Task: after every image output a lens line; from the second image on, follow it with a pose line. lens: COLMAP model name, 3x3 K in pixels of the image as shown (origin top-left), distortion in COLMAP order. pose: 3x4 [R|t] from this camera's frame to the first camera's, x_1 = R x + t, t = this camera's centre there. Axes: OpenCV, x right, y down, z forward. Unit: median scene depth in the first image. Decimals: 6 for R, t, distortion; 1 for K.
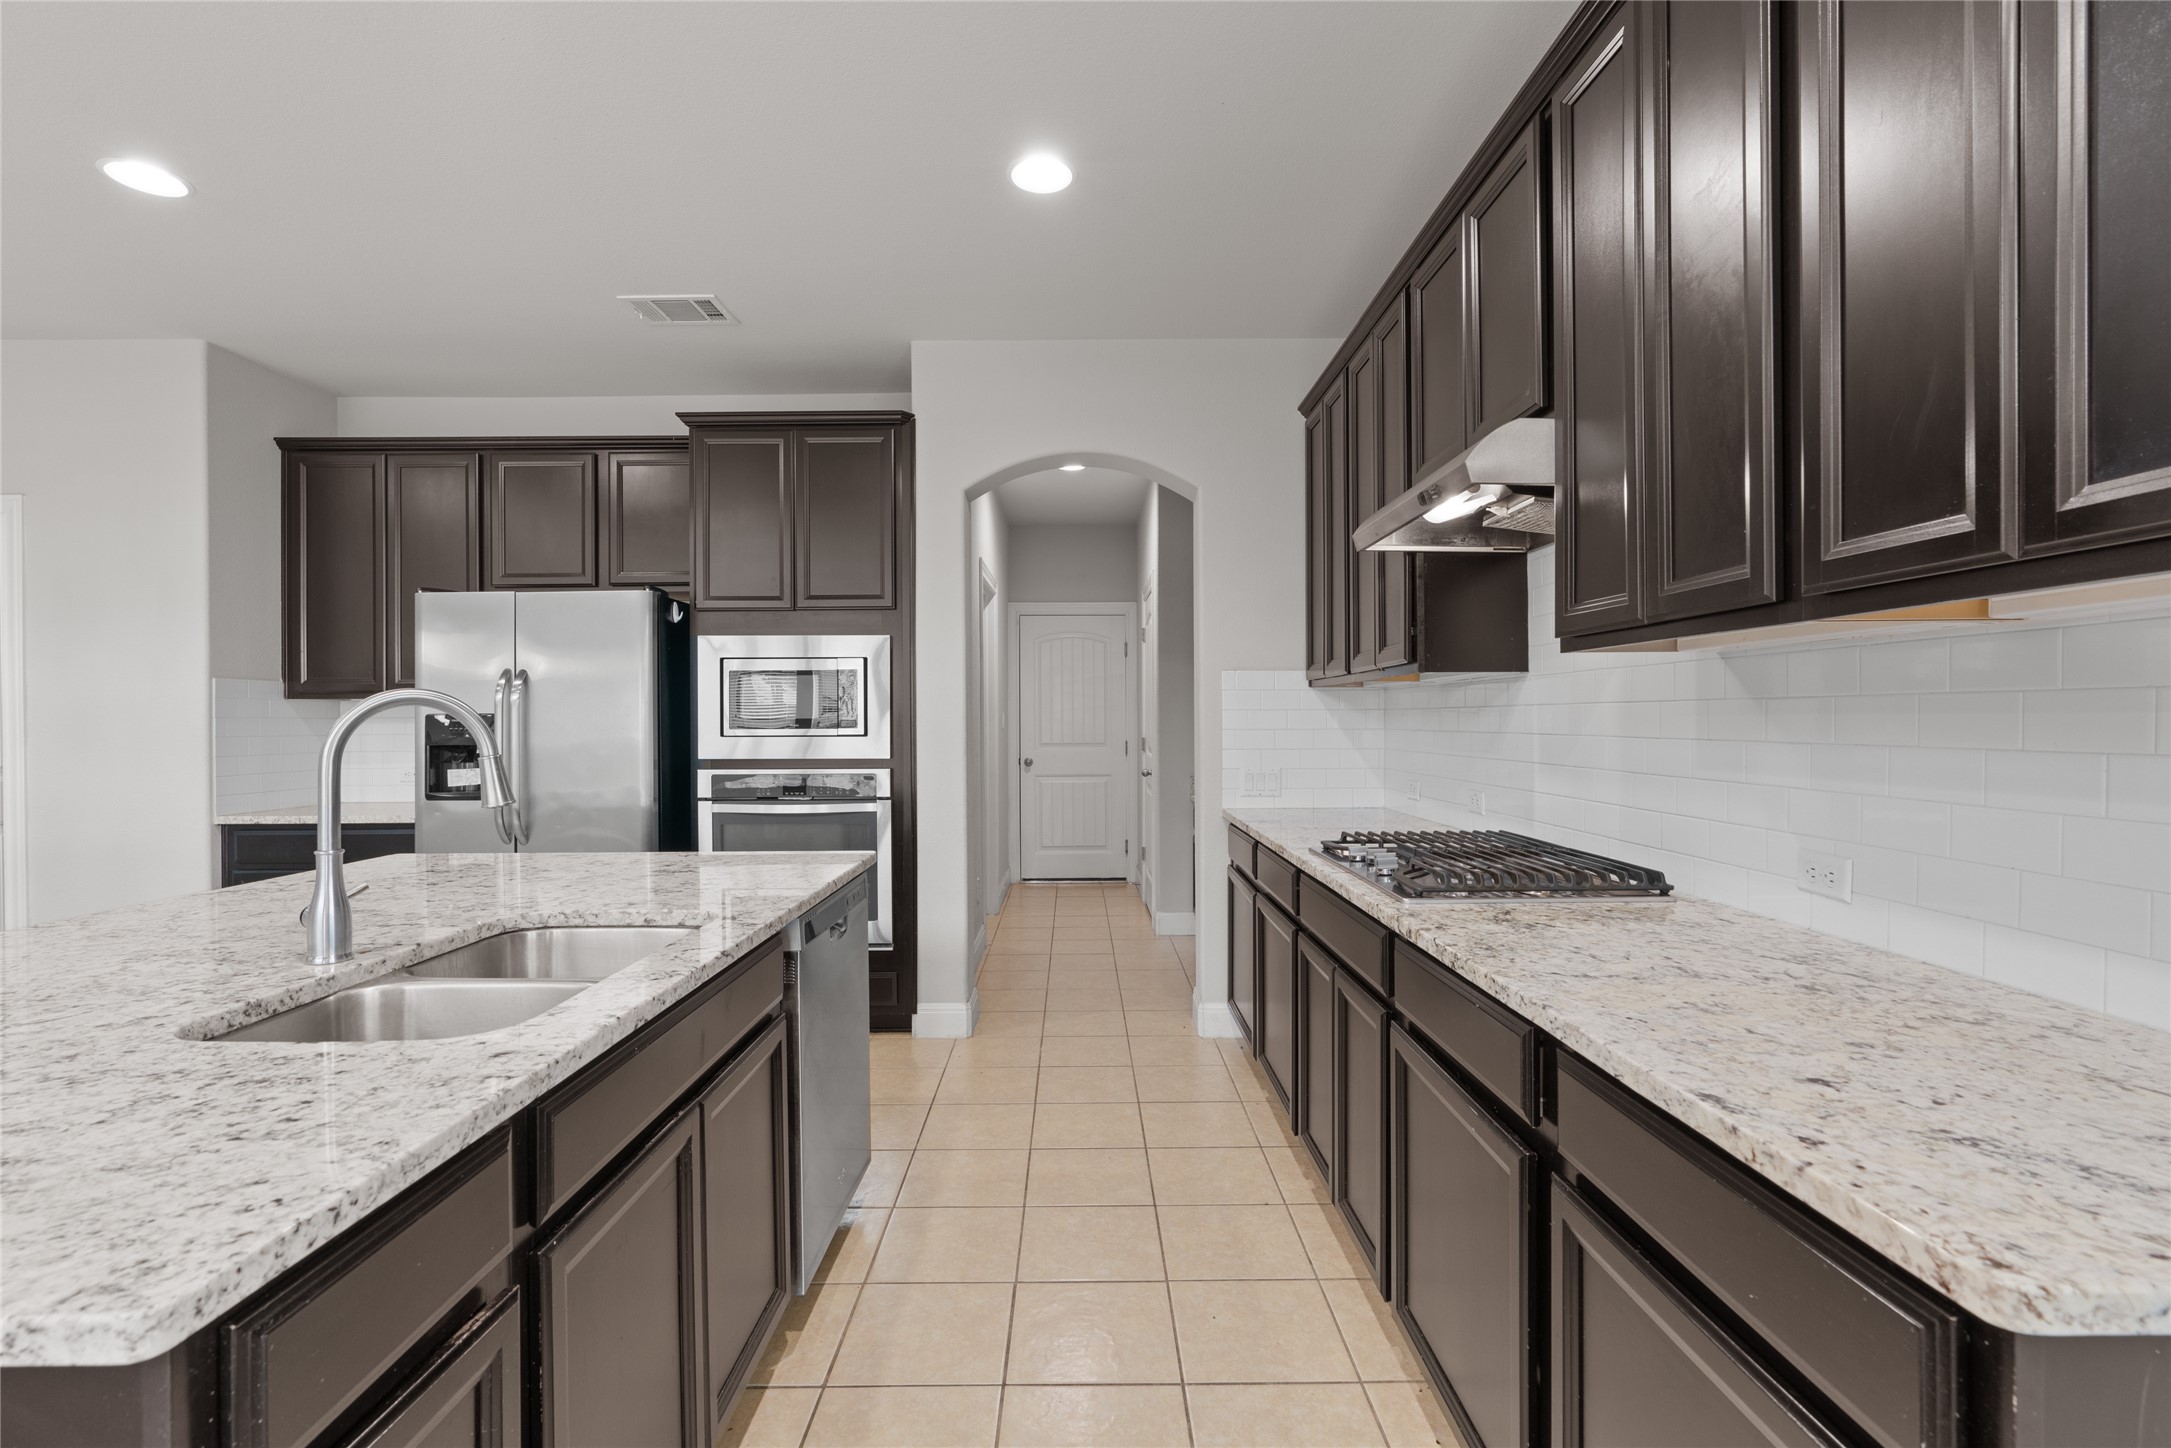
lens RADIAL K [[971.5, 0, 1087.4], [0, 971.5, 731.8], [0, 0, 1]] dist [-0.001260, 0.000384]
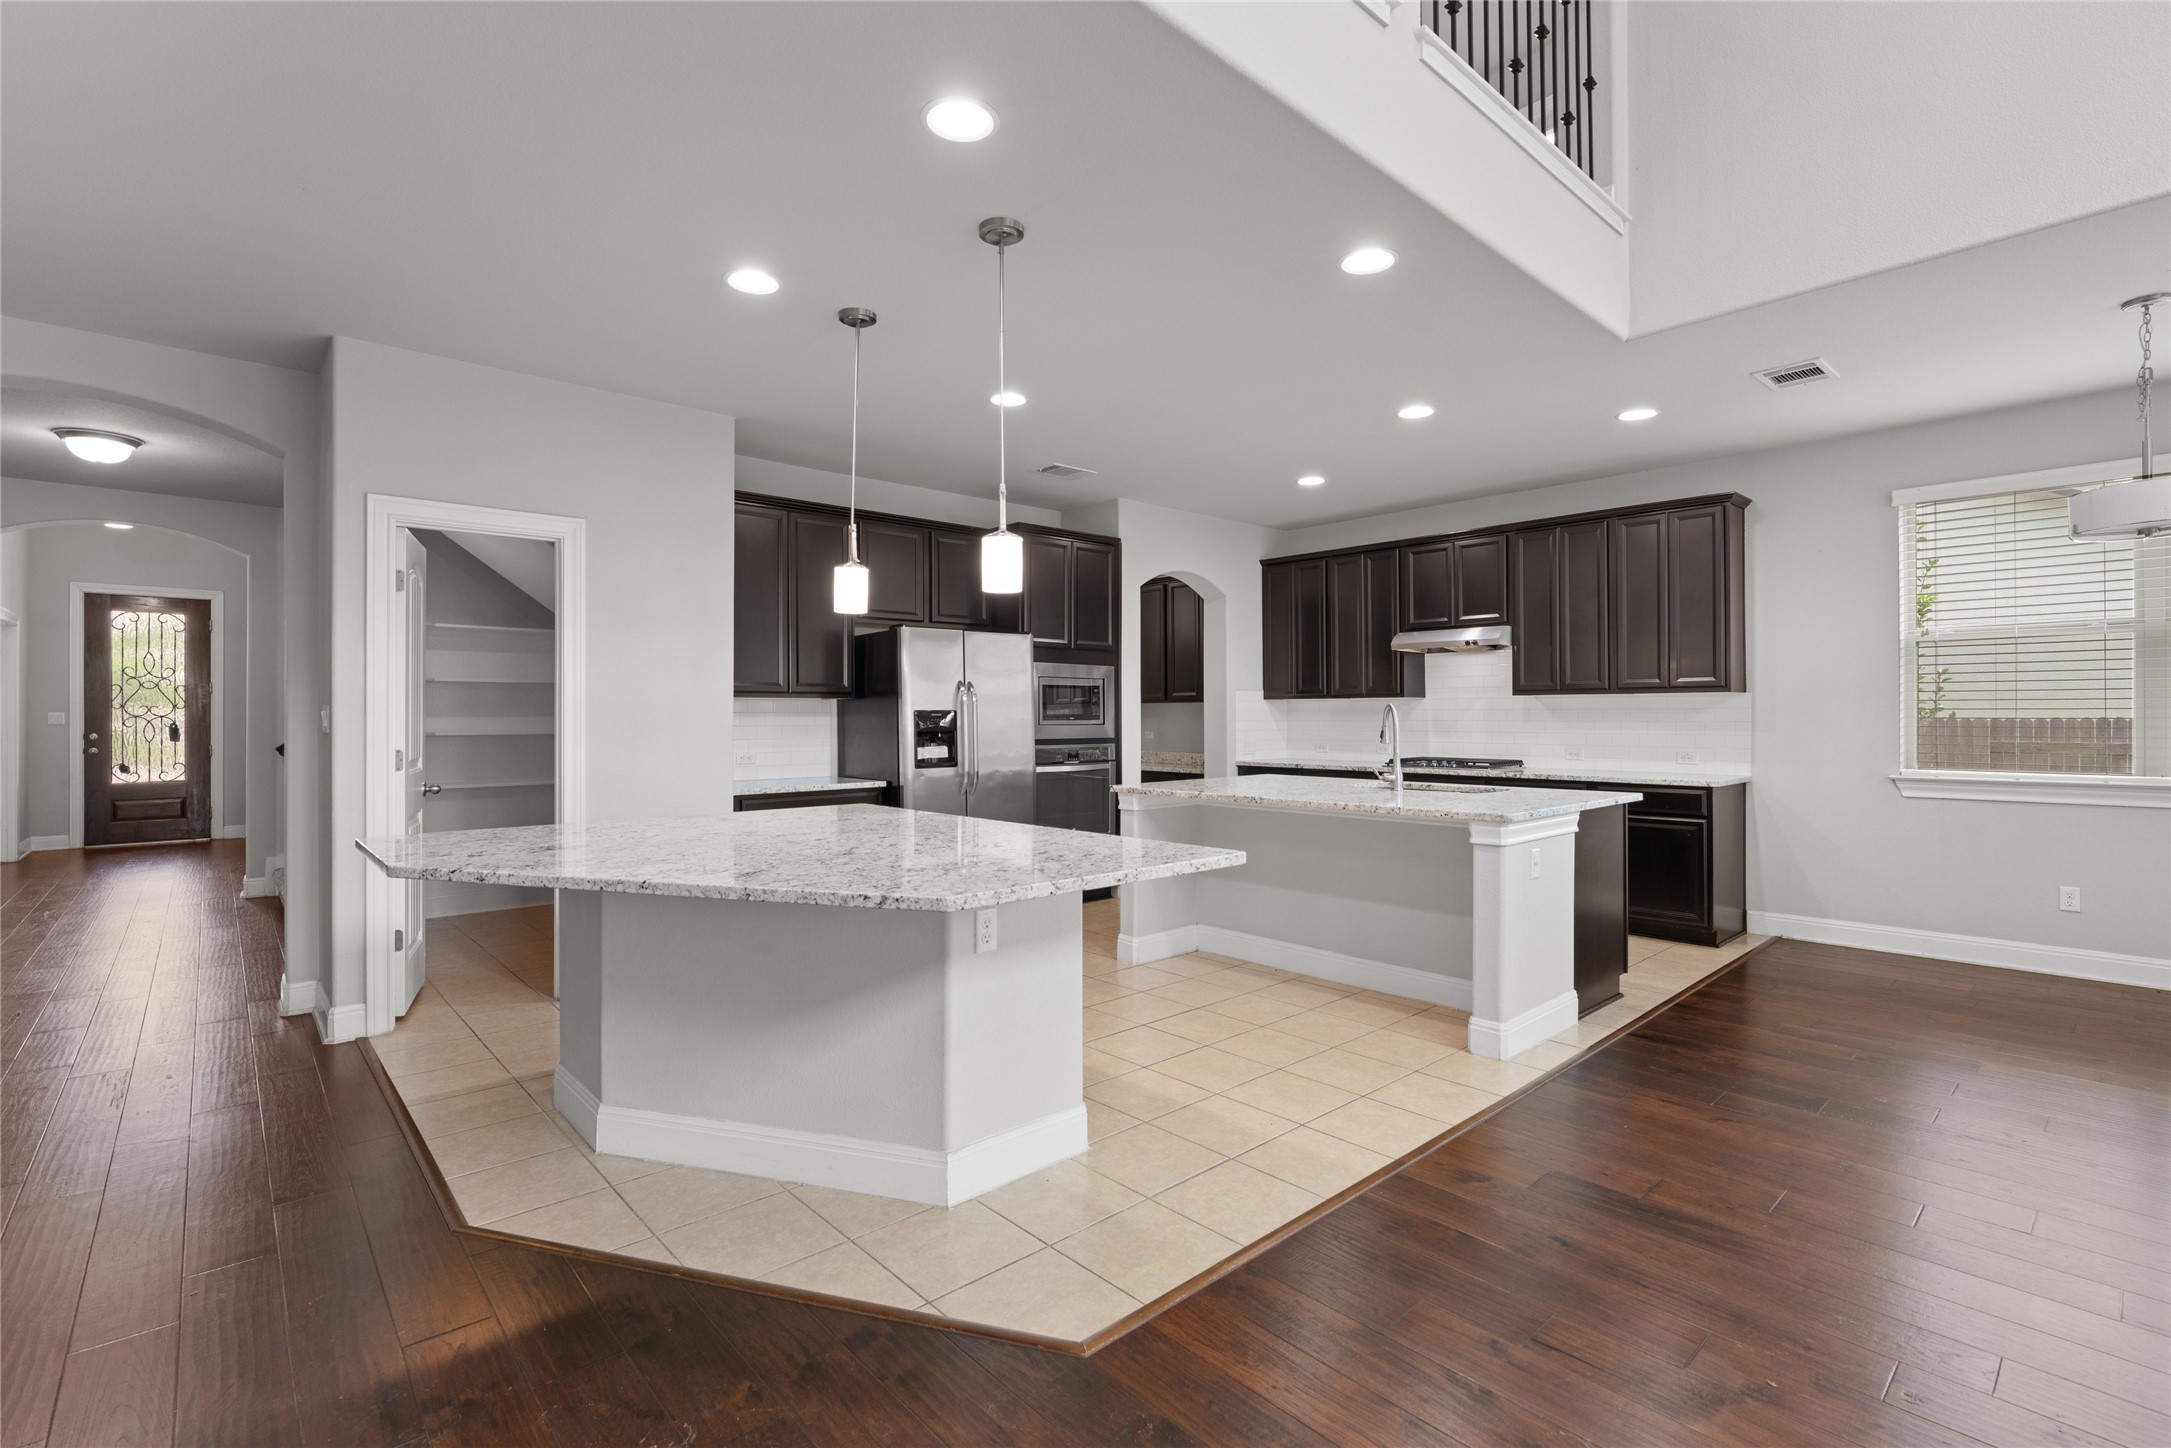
lens RADIAL K [[981.6, 0, 1086.2], [0, 981.6, 716.9], [0, 0, 1]] dist [-0.005427, 0.000853]
pose [[0.744418, 0.001770, 0.667711, -1.439838], [0.006944, 0.999922, -0.010392, 0.009209], [-0.667677, 0.012373, 0.744348, -0.279880]]
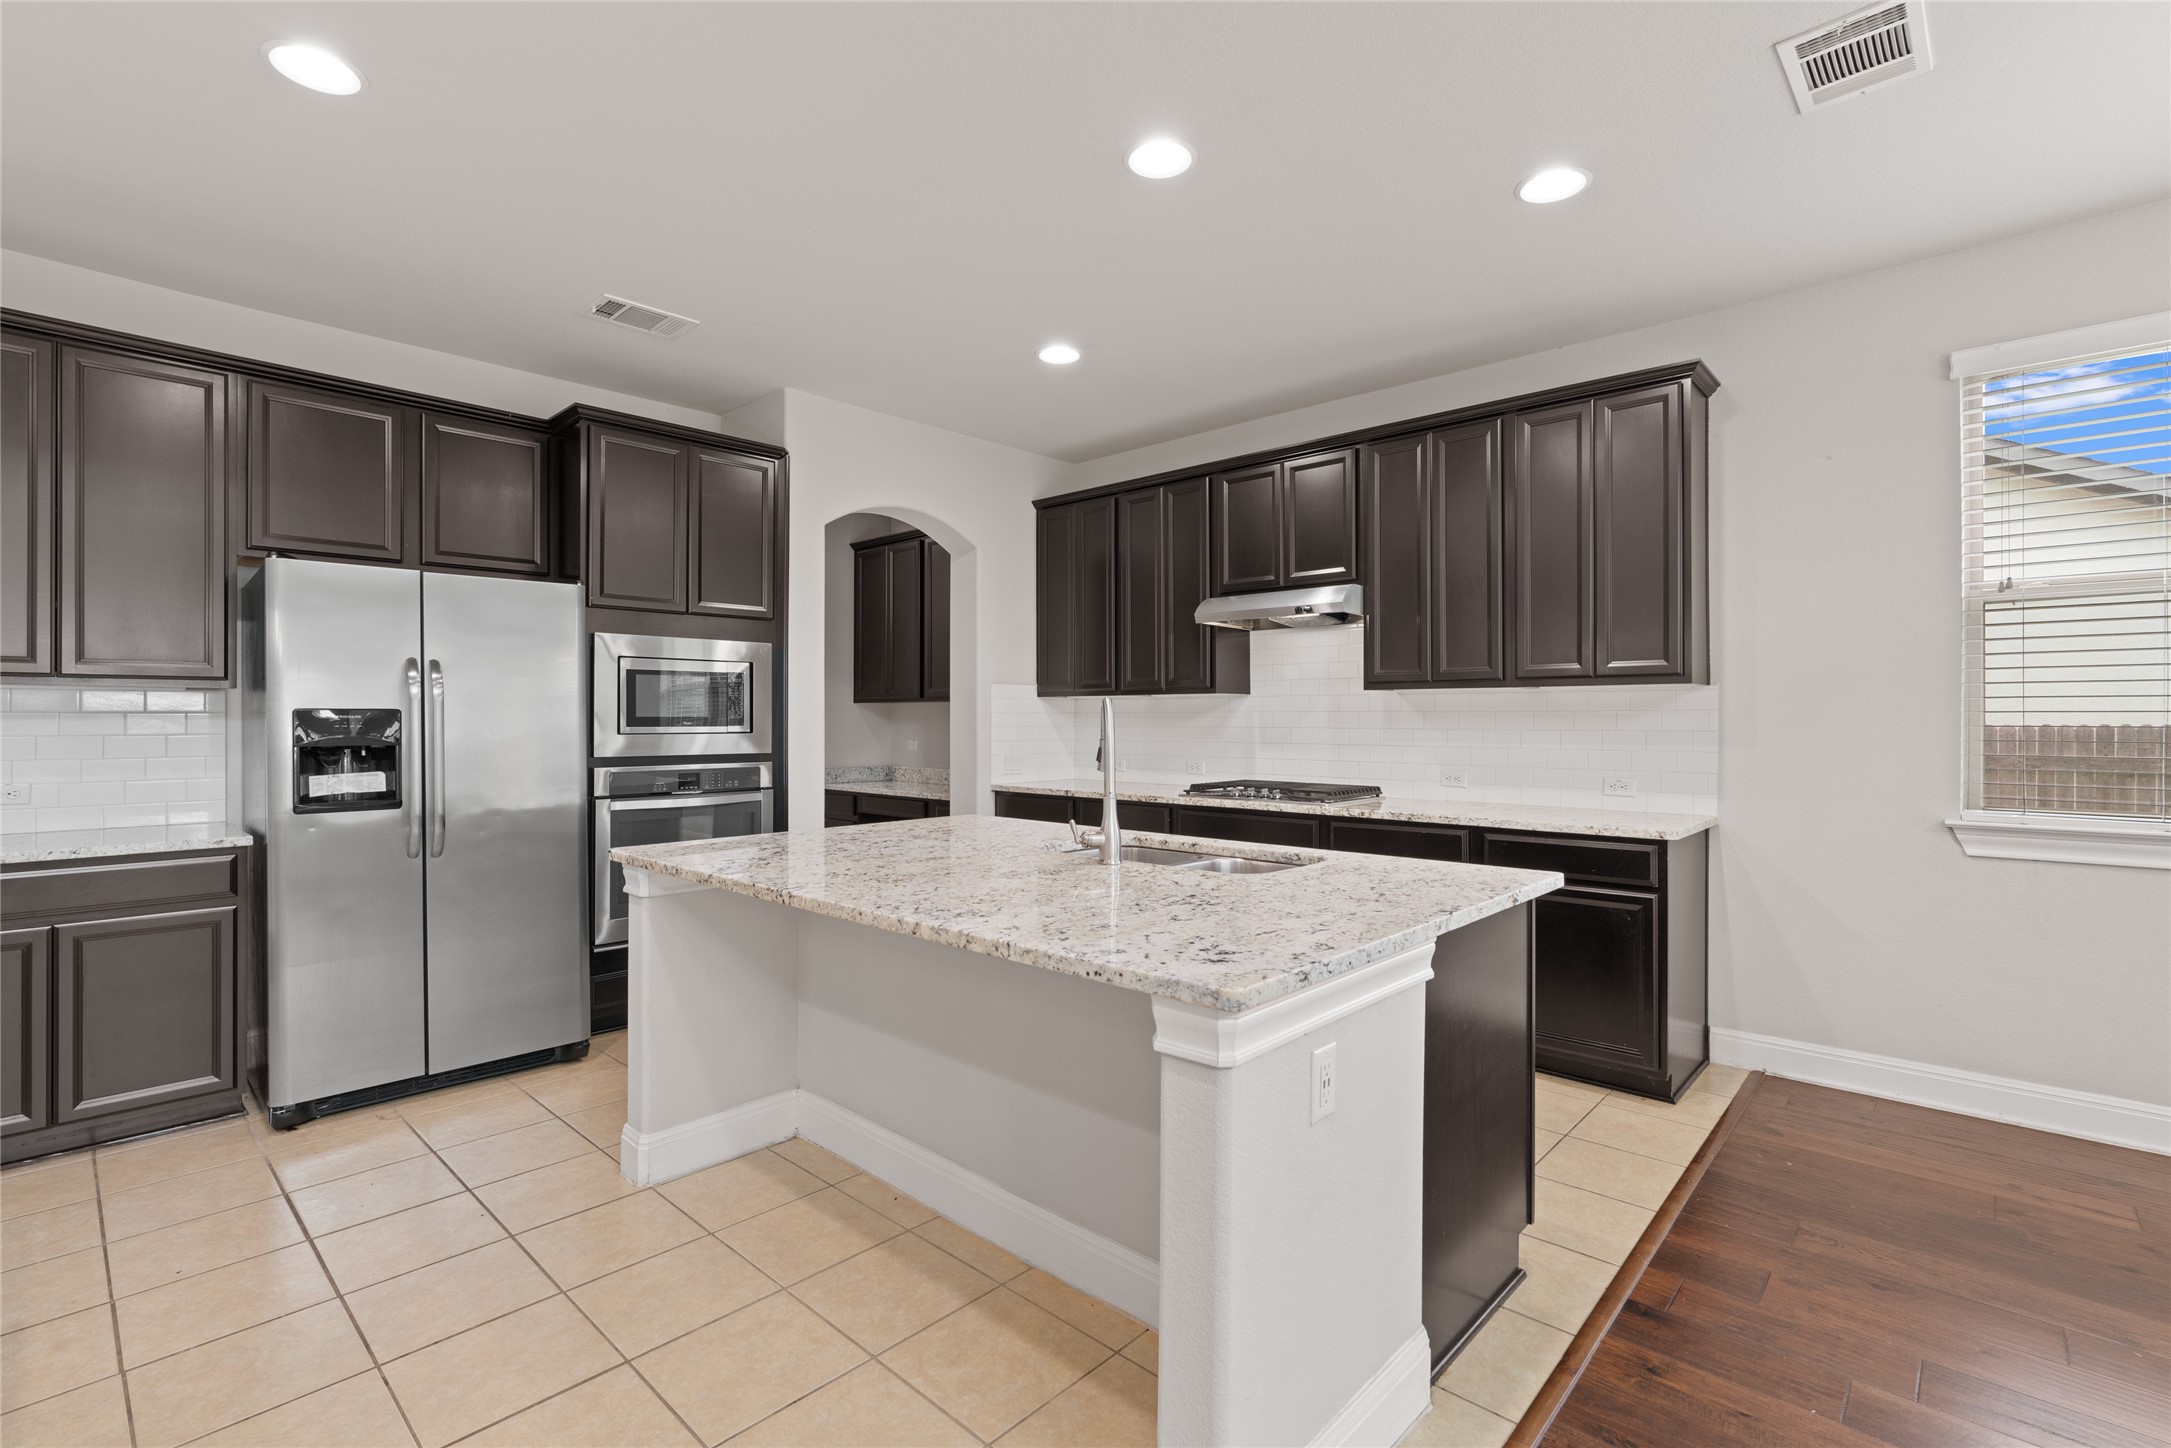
lens RADIAL K [[977.1, 0, 1085.5], [0, 977.1, 721.2], [0, 0, 1]] dist [-0.015324, 0.007840]
pose [[0.687403, 0.003191, 0.726269, -0.788939], [0.005442, 0.999940, -0.009545, 0.004138], [-0.726256, 0.010513, 0.687344, -0.046196]]
